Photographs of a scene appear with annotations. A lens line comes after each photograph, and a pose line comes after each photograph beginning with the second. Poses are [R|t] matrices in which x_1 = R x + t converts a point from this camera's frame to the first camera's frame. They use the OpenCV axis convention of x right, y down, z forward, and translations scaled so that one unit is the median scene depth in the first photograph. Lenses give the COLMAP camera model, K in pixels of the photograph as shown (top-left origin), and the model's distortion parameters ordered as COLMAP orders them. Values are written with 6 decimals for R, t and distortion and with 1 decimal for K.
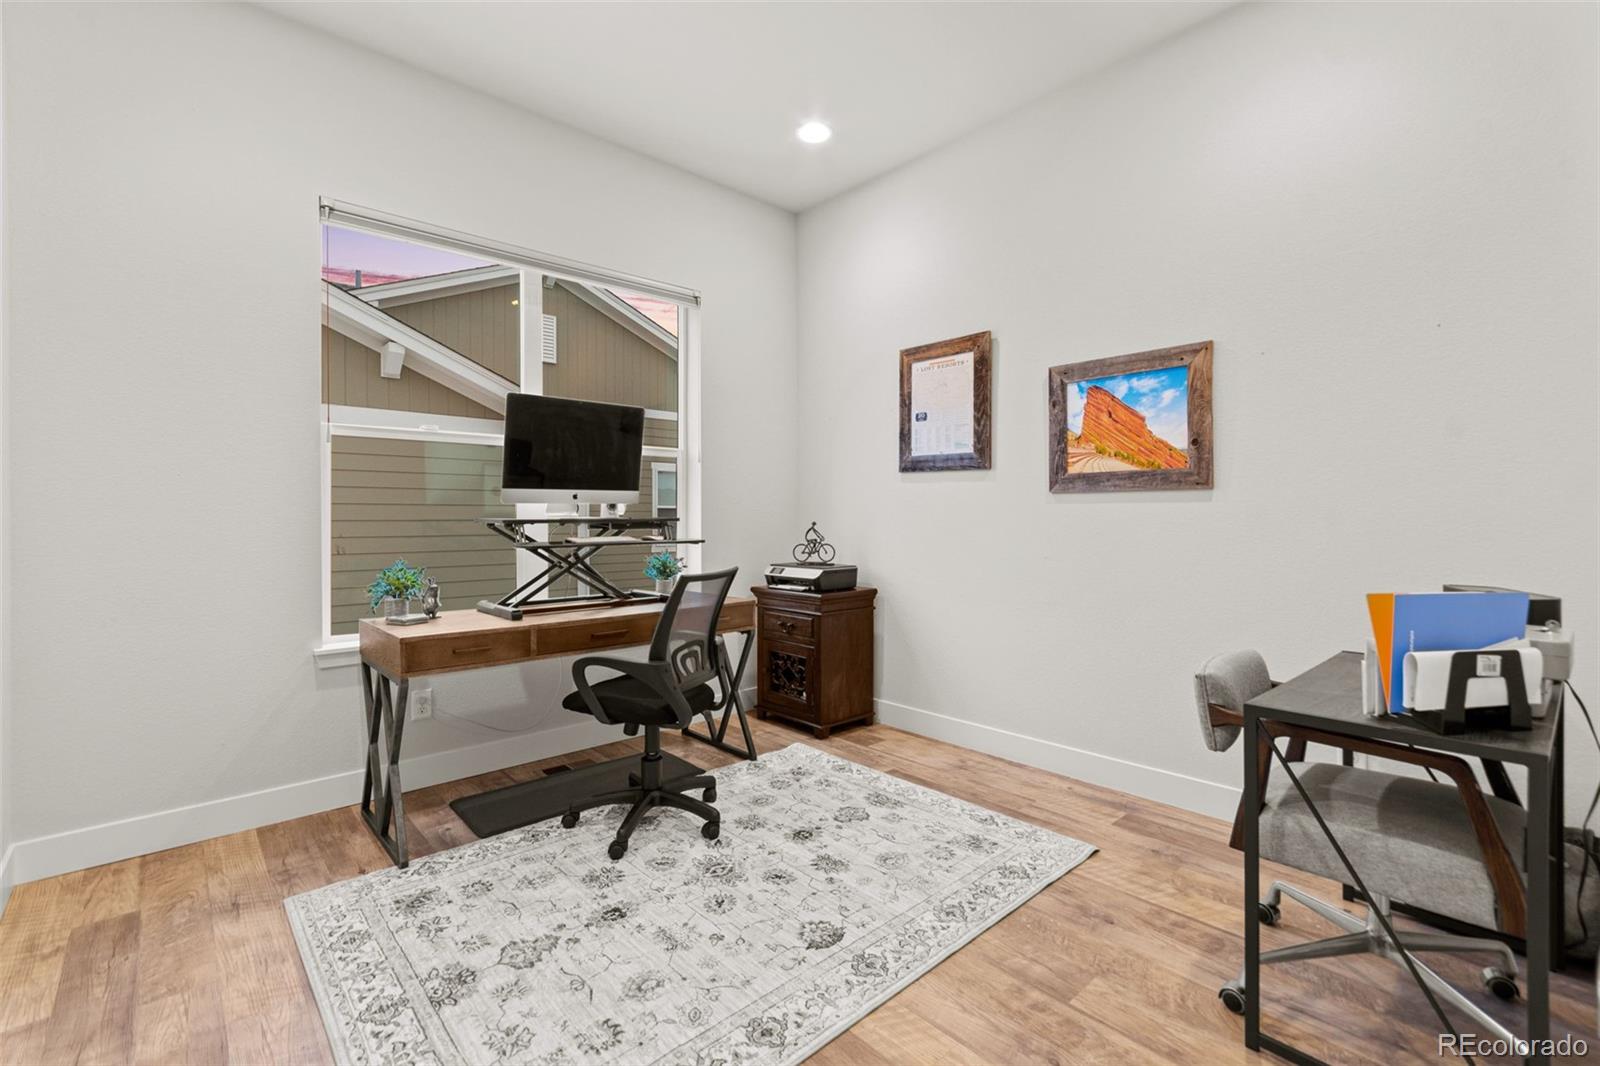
lens RADIAL K [[704.3, 0, 791.6], [0, 704.3, 517.4], [0, 0, 1]] dist [0.005927, -0.002930]
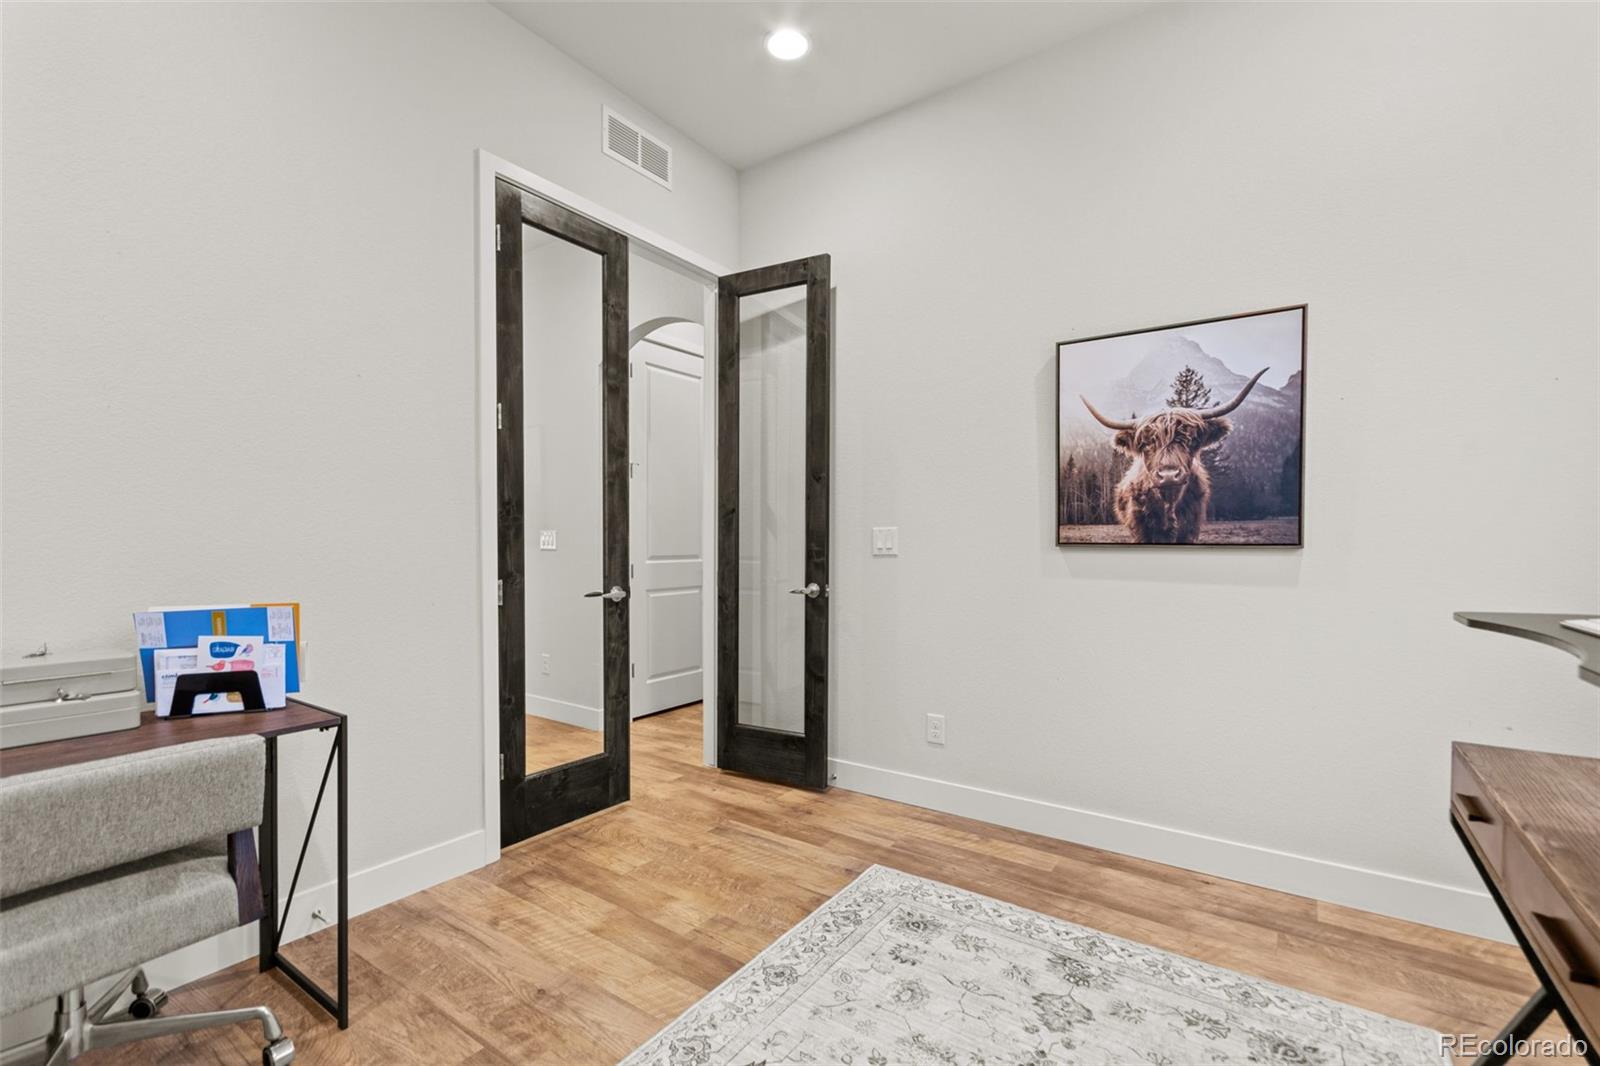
lens RADIAL K [[704.3, 0, 803.8], [0, 704.3, 540.2], [0, 0, 1]] dist [0.005927, -0.002930]
pose [[-0.971797, 0.001154, -0.235818, 0.189531], [0.001966, 0.999993, -0.003208, -0.003544], [0.235813, -0.003581, -0.971792, 1.995426]]
